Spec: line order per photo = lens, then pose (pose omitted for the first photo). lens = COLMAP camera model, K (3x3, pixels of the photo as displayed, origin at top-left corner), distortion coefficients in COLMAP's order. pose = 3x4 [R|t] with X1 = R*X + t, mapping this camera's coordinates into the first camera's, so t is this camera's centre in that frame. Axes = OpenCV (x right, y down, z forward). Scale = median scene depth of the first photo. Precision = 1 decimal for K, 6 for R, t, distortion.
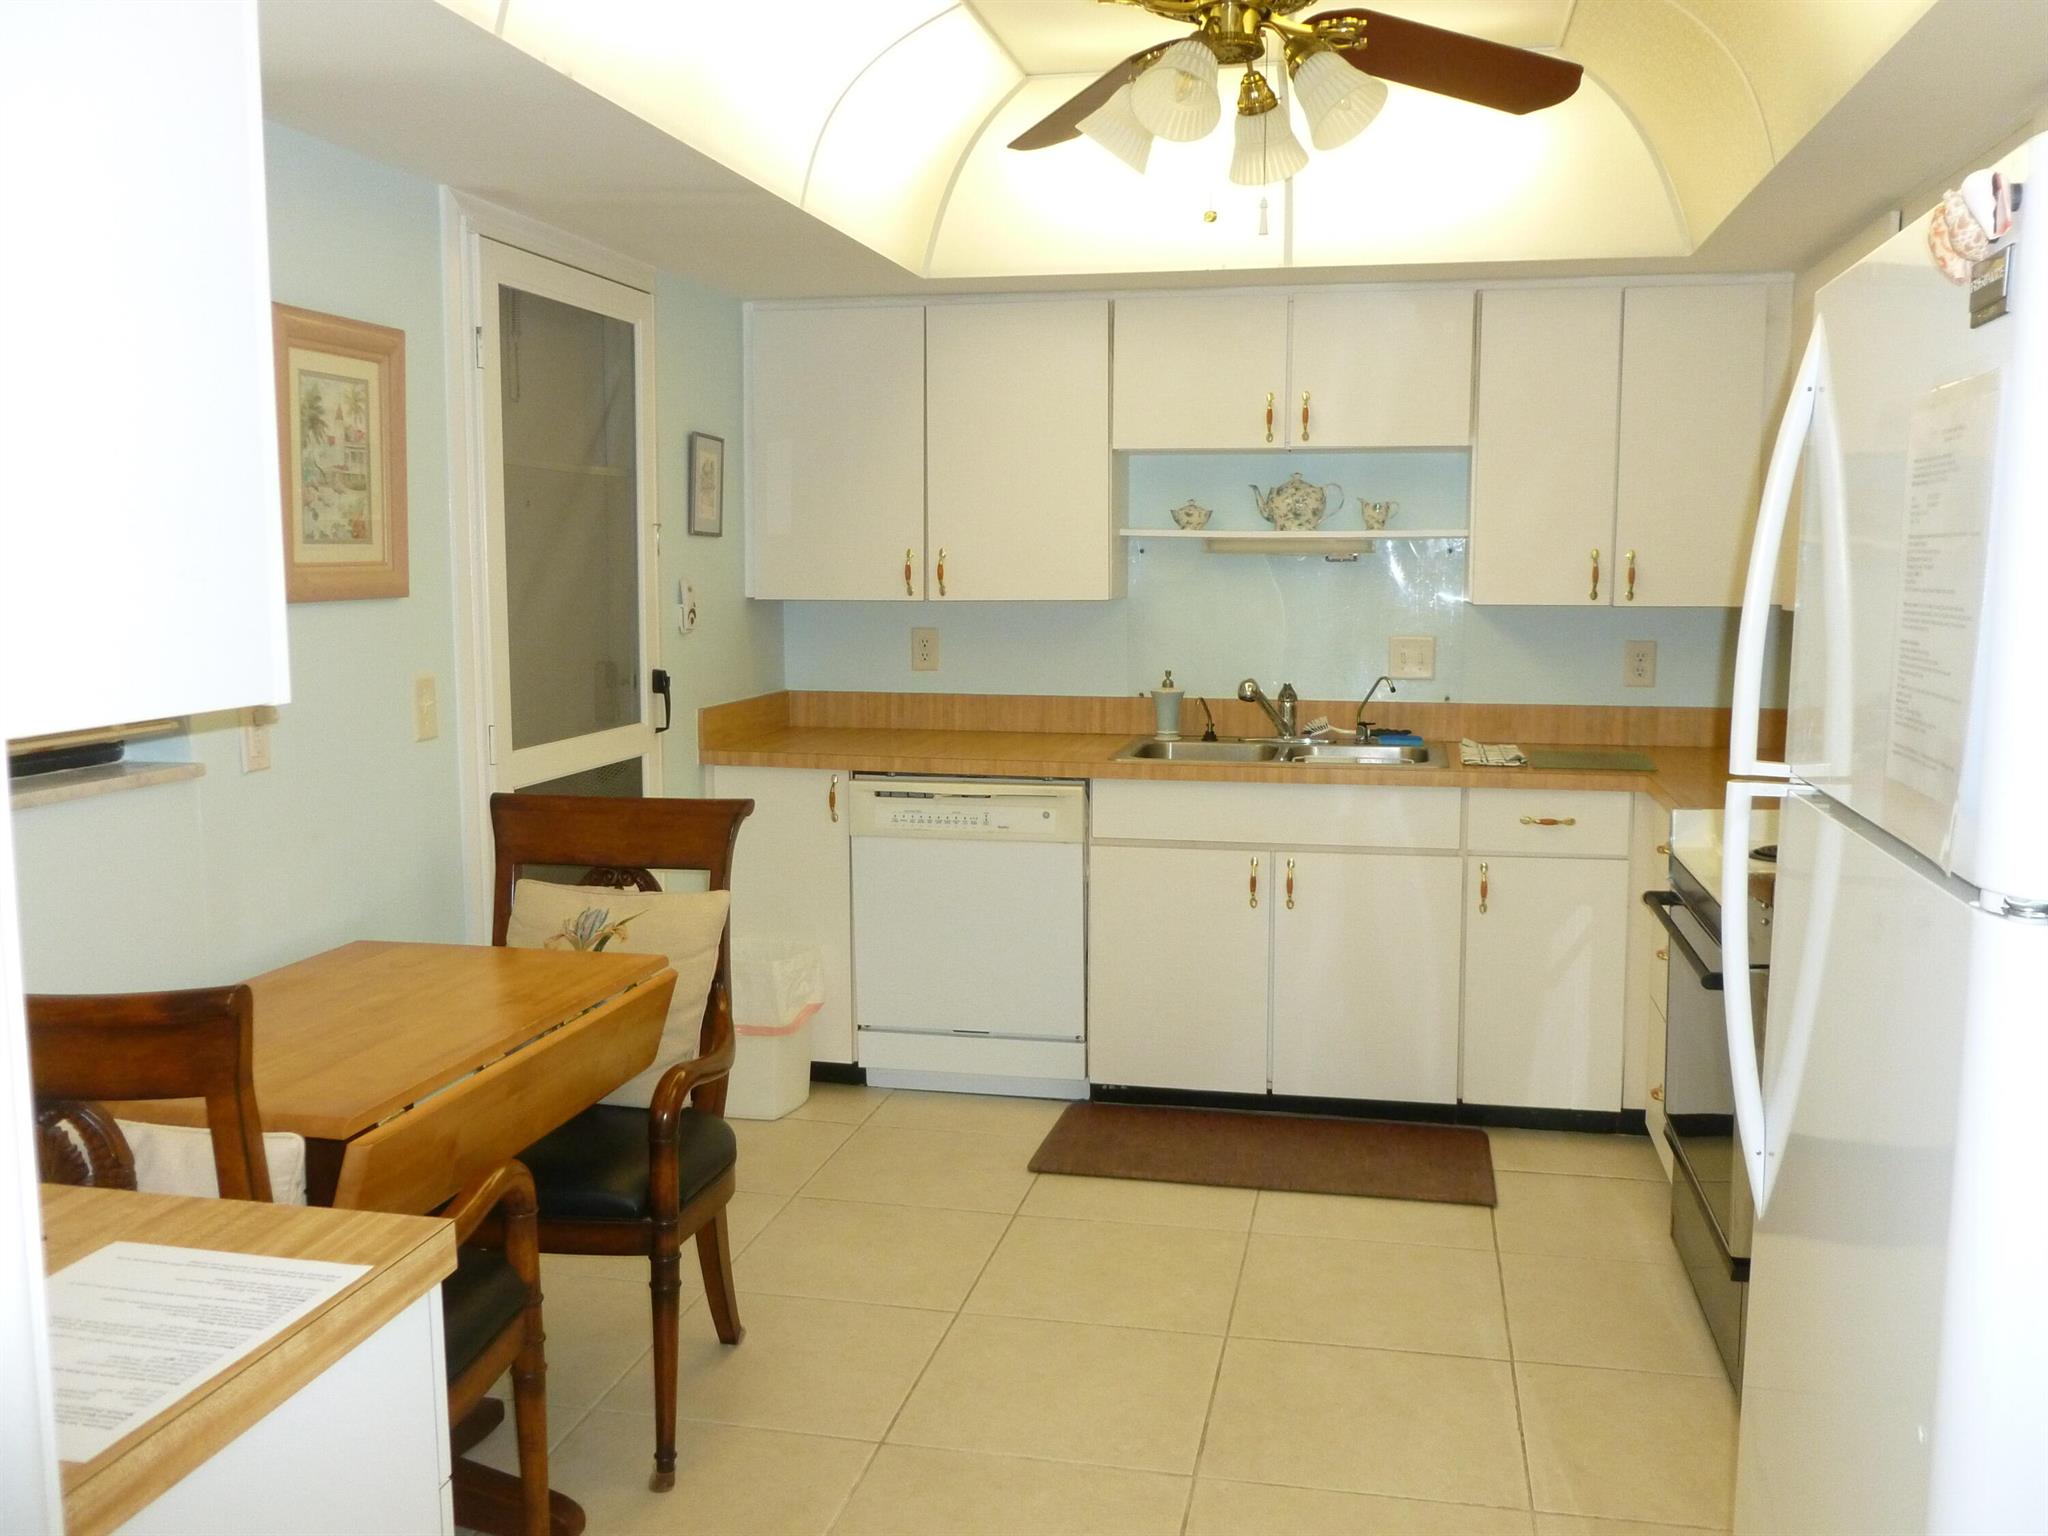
lens RADIAL K [[1760.5, 0, 1020.9], [0, 1760.5, 764.1], [0, 0, 1]] dist [-0.047189, 0.037253]
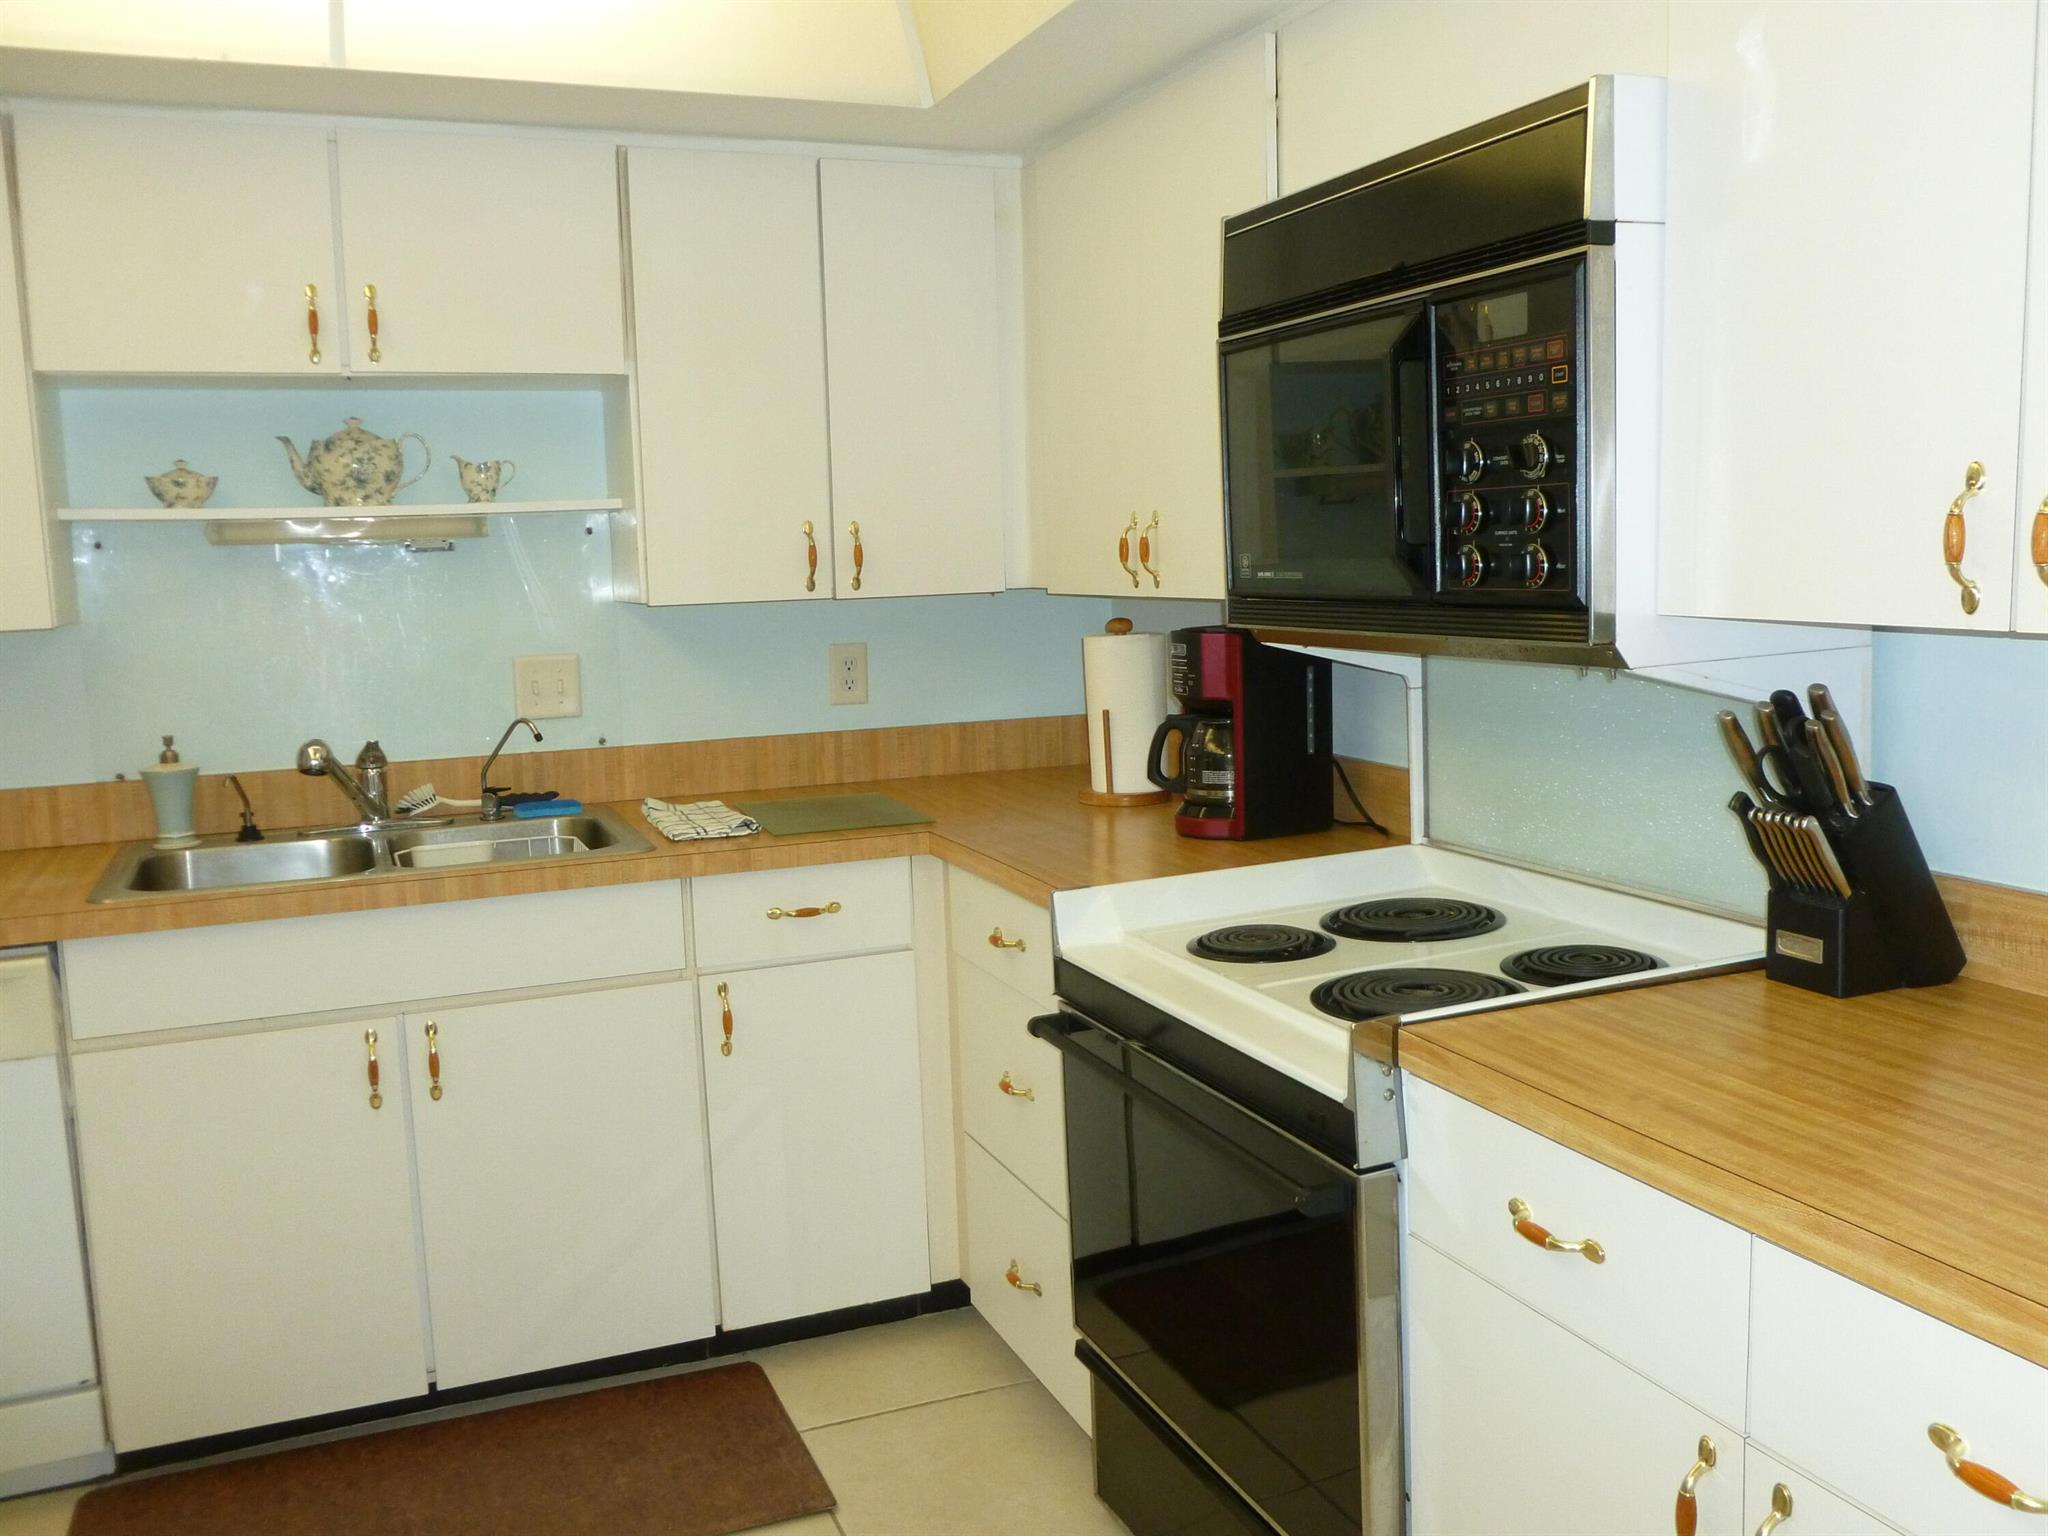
lens RADIAL K [[1760.5, 0, 1029.2], [0, 1760.5, 777.3], [0, 0, 1]] dist [-0.047189, 0.037253]
pose [[0.827636, -0.097799, 0.552680, -0.006621], [0.093310, 0.994974, 0.036334, -0.033909], [-0.553455, 0.021500, 0.832601, 0.333202]]
